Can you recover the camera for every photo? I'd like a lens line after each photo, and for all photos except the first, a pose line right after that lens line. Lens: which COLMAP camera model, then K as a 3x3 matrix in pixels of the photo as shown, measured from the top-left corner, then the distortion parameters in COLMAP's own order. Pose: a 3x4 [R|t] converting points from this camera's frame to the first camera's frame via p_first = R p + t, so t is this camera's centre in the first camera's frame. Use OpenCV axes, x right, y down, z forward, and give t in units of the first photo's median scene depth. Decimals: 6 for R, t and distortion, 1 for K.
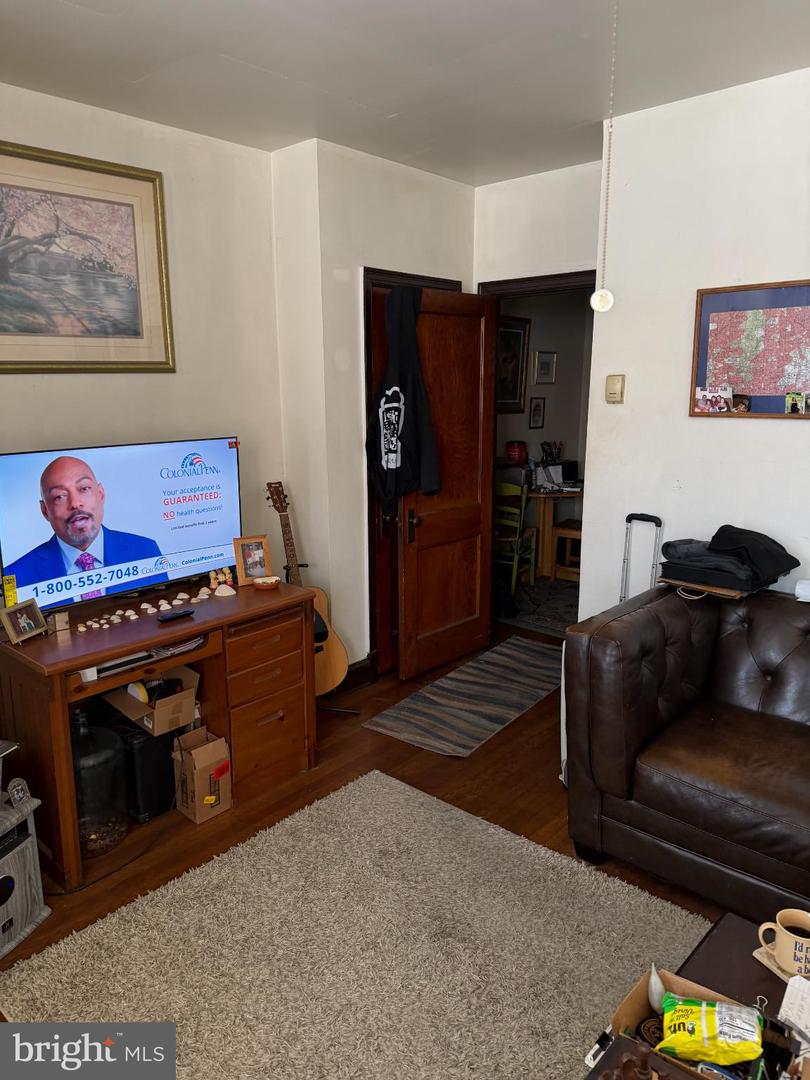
lens RADIAL K [[762.5, 0, 399.7], [0, 762.5, 539.6], [0, 0, 1]] dist [0.172942, -0.323075]
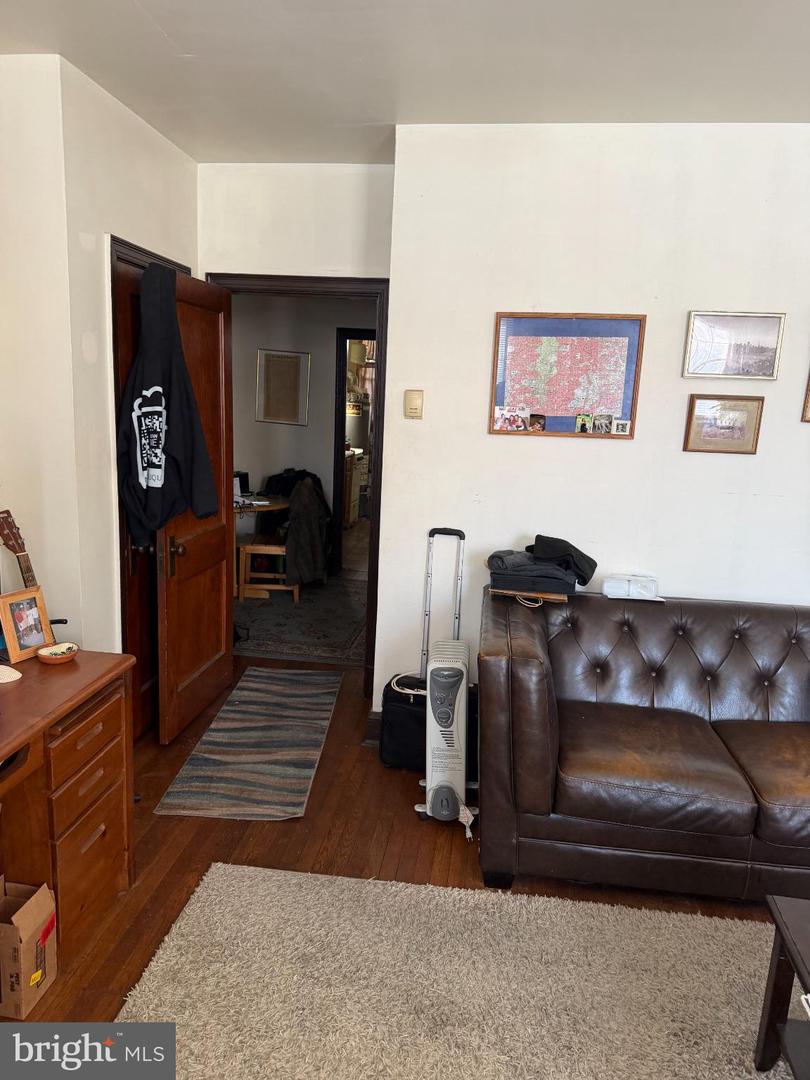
lens RADIAL K [[757.2, 0, 406.0], [0, 757.2, 544.9], [0, 0, 1]] dist [0.175477, -0.402603]
pose [[0.812591, -0.069527, 0.578673, -0.308698], [0.070082, 0.997311, 0.021416, -0.036238], [-0.578606, 0.023152, 0.815278, 0.217048]]
